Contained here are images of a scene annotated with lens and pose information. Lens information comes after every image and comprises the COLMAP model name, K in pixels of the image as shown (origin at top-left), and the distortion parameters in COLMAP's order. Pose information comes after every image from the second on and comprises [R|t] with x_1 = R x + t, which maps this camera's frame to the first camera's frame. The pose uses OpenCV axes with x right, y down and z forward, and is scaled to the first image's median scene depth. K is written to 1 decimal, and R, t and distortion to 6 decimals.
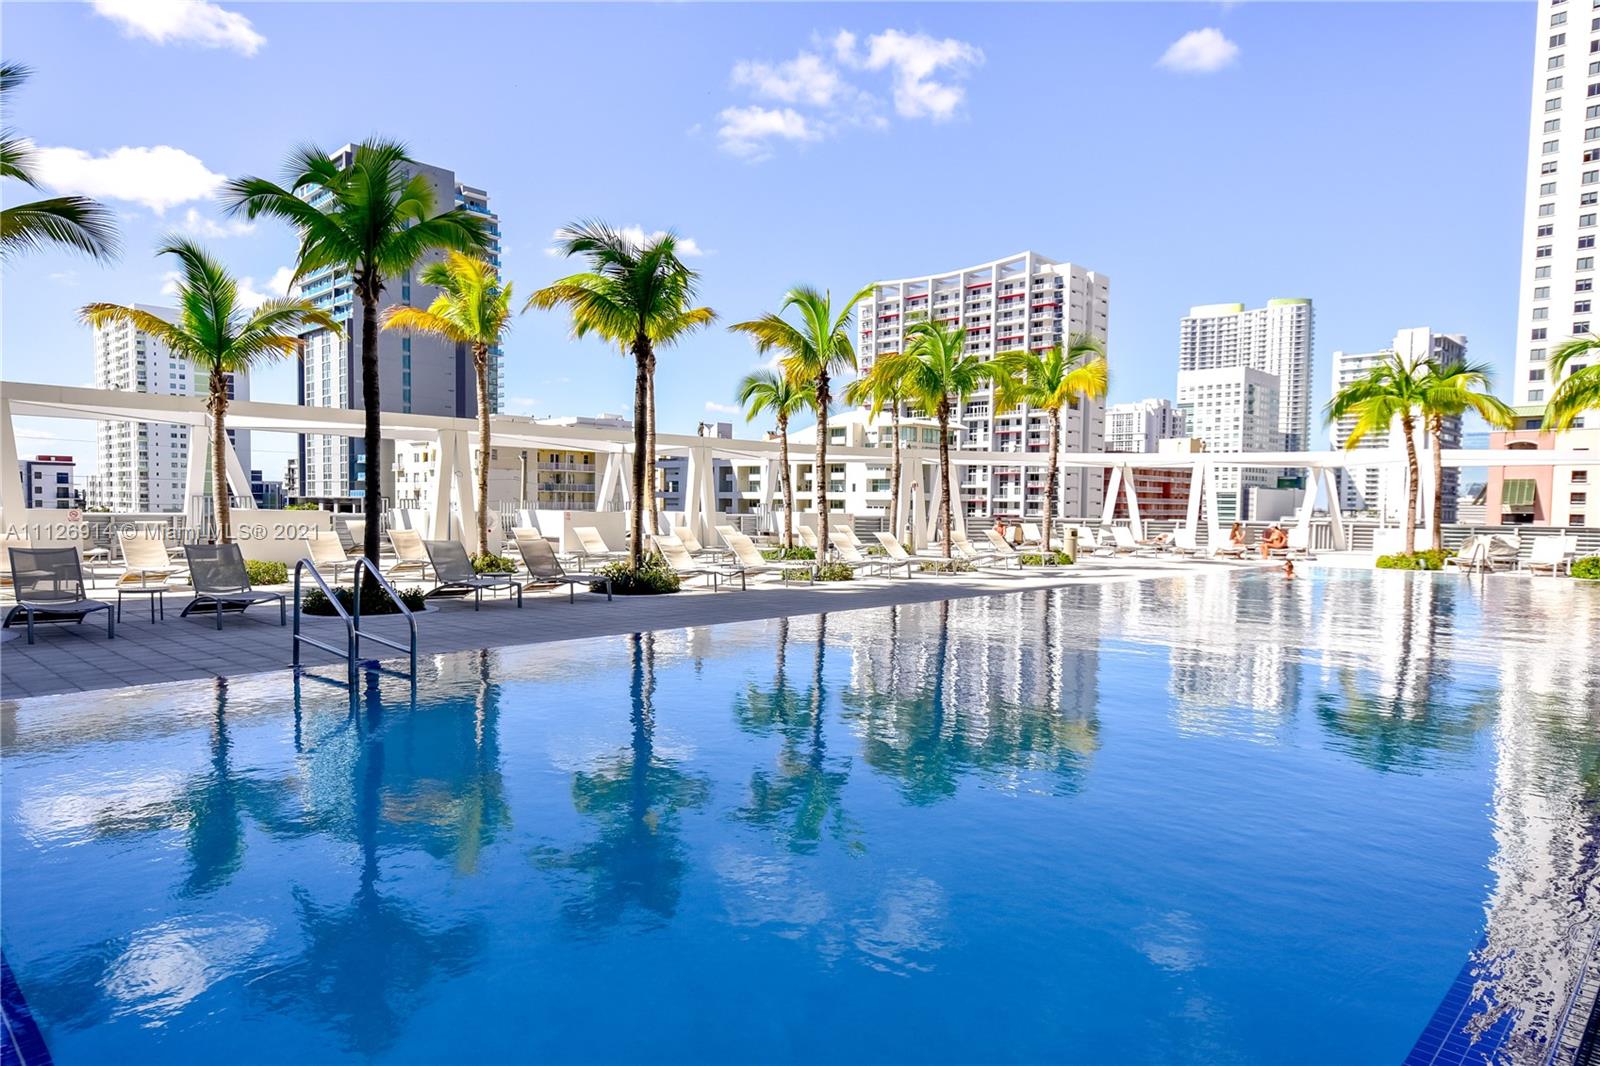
lens RADIAL K [[951.7, 0, 801.5], [0, 951.7, 542.1], [0, 0, 1]] dist [0.032632, -0.004751]
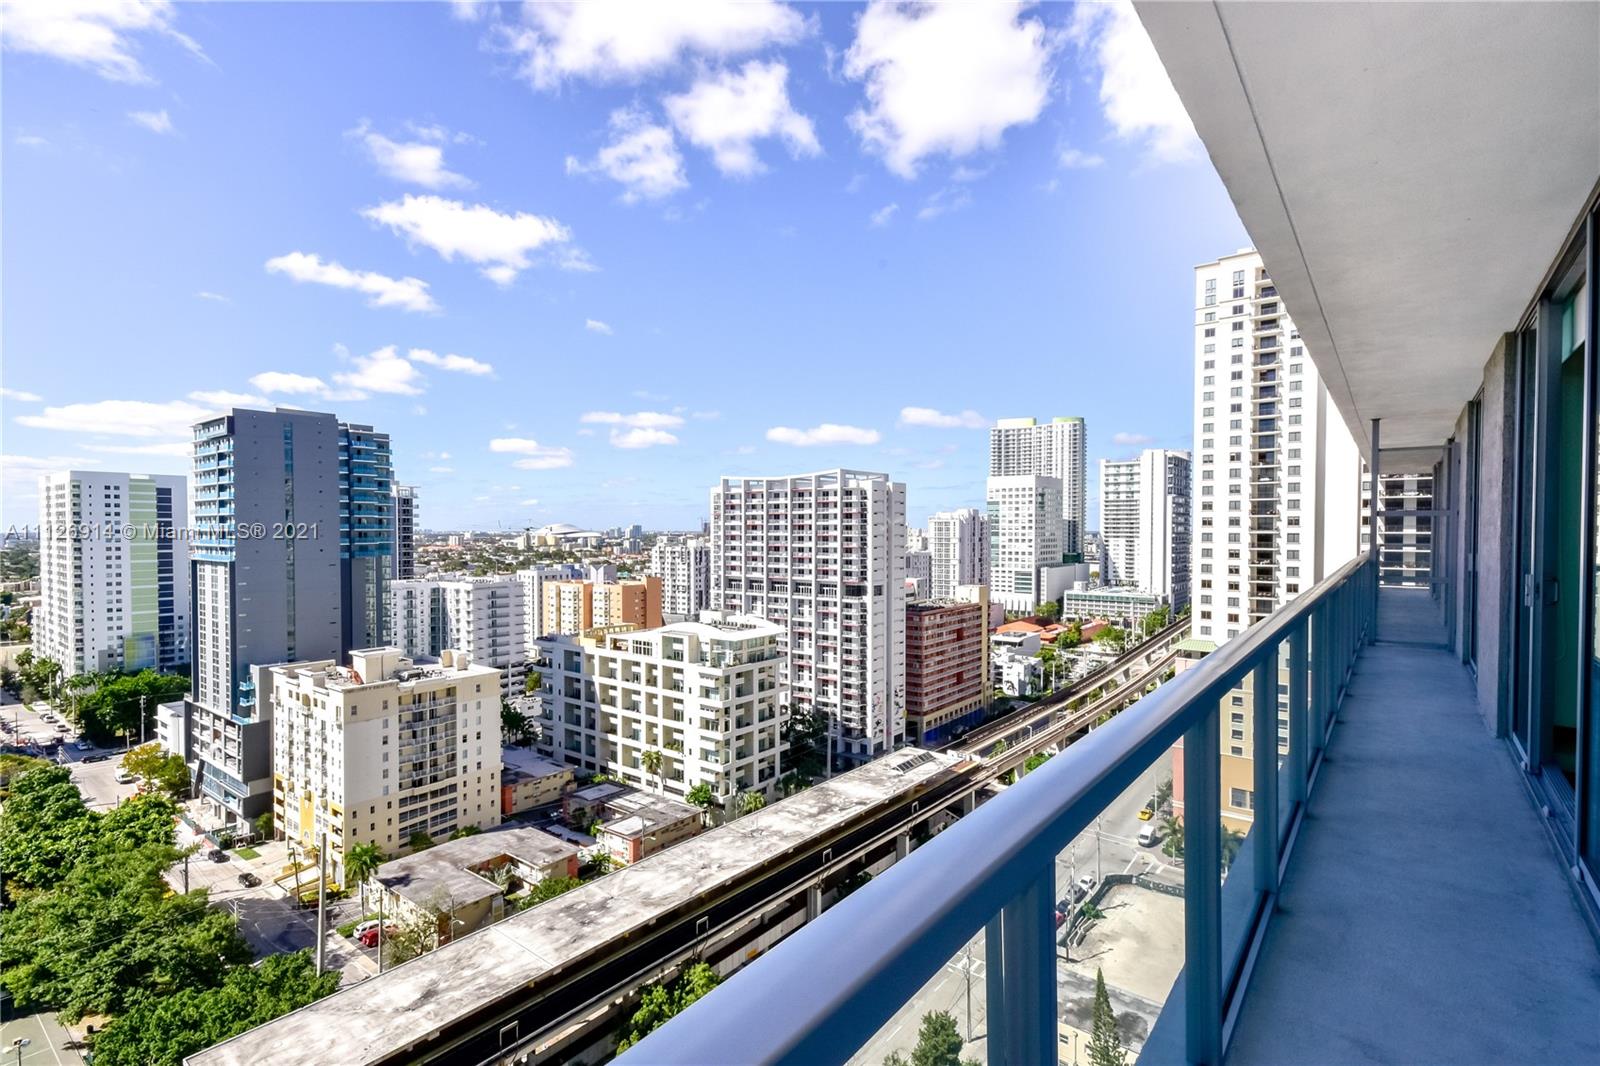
lens RADIAL K [[765.1, 0, 801.6], [0, 765.1, 542.3], [0, 0, 1]] dist [0.022472, -0.006504]
pose [[0.993406, -0.015272, 0.113627, 0.063012], [0.017959, 0.999582, -0.022661, -0.158098], [-0.113234, 0.024552, 0.993265, 0.018715]]
